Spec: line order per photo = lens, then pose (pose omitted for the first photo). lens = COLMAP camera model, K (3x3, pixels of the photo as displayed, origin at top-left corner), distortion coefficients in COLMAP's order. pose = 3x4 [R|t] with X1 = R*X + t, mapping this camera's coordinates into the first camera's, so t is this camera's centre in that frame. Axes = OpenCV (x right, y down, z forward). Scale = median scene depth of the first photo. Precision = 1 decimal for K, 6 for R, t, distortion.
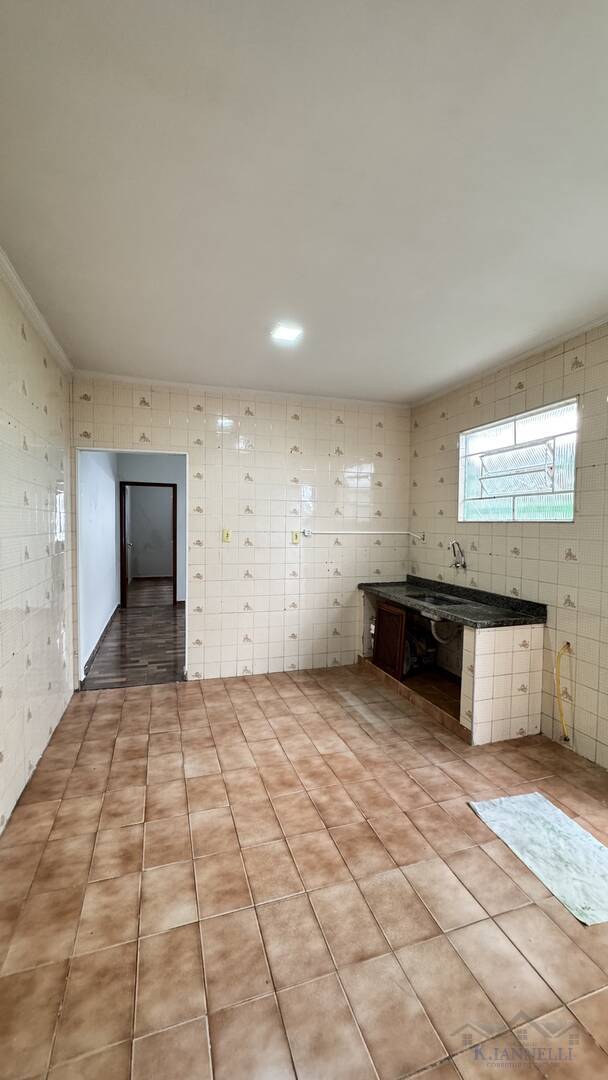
lens RADIAL K [[434.3, 0, 305.2], [0, 434.3, 538.5], [0, 0, 1]] dist [-0.003355, 0.001272]
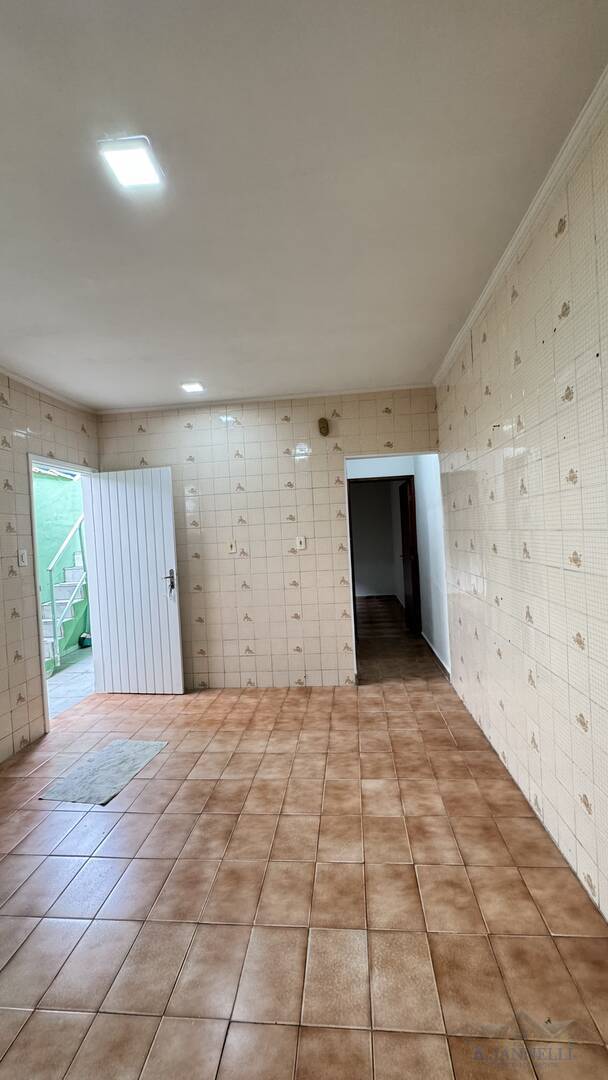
lens RADIAL K [[434.3, 0, 302.0], [0, 434.3, 541.0], [0, 0, 1]] dist [-0.003355, 0.001272]
pose [[-0.907147, 0.032591, 0.419550, -0.391303], [0.060844, 0.996678, 0.054133, -0.036465], [-0.416392, 0.074634, -0.906117, 1.295372]]
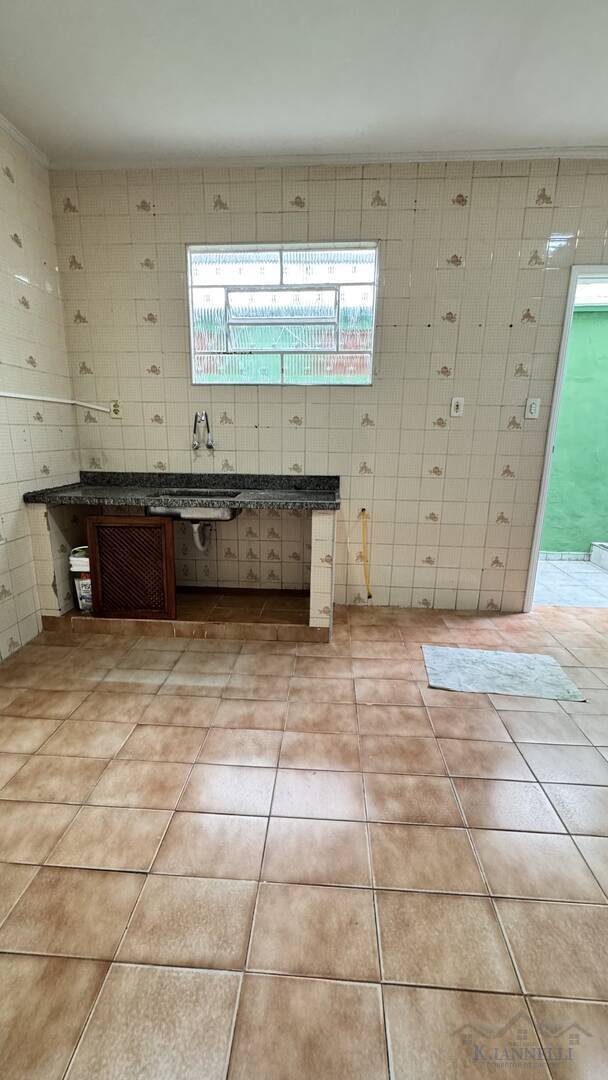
lens RADIAL K [[434.3, 0, 305.0], [0, 434.3, 538.2], [0, 0, 1]] dist [-0.003355, 0.001272]
pose [[0.374495, -0.227770, 0.898818, -0.369403], [0.025243, 0.971505, 0.235671, 0.058423], [-0.926885, -0.065568, 0.369573, 0.706217]]
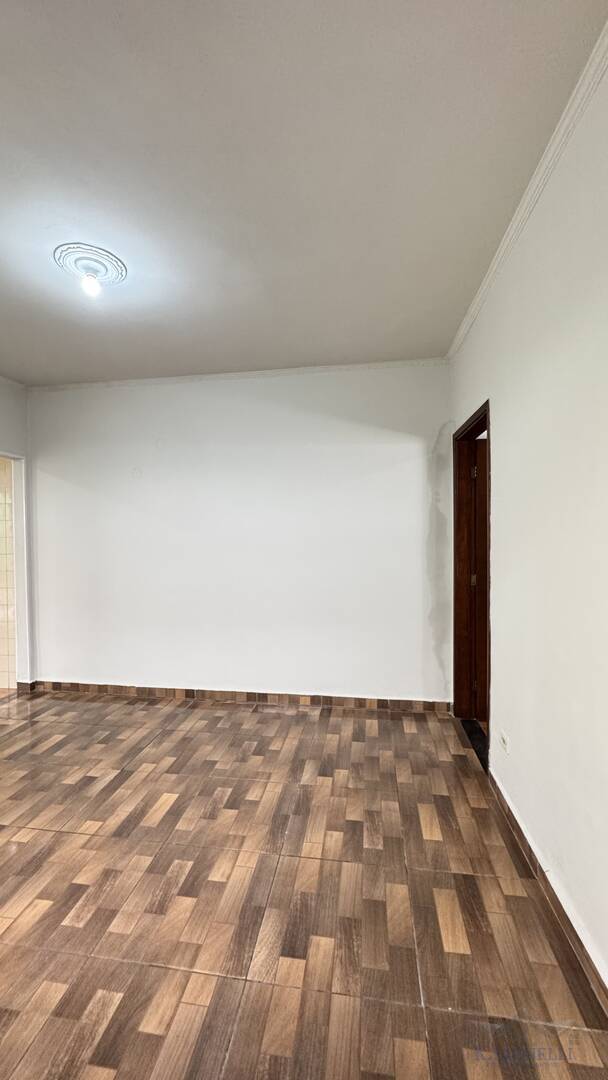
lens RADIAL K [[434.3, 0, 305.5], [0, 434.3, 537.5], [0, 0, 1]] dist [-0.003355, 0.001272]
pose [[-0.454153, 0.001753, -0.890922, 0.125088], [-0.027447, 0.999496, 0.015958, -0.067407], [0.890501, 0.031700, -0.453876, 2.584889]]
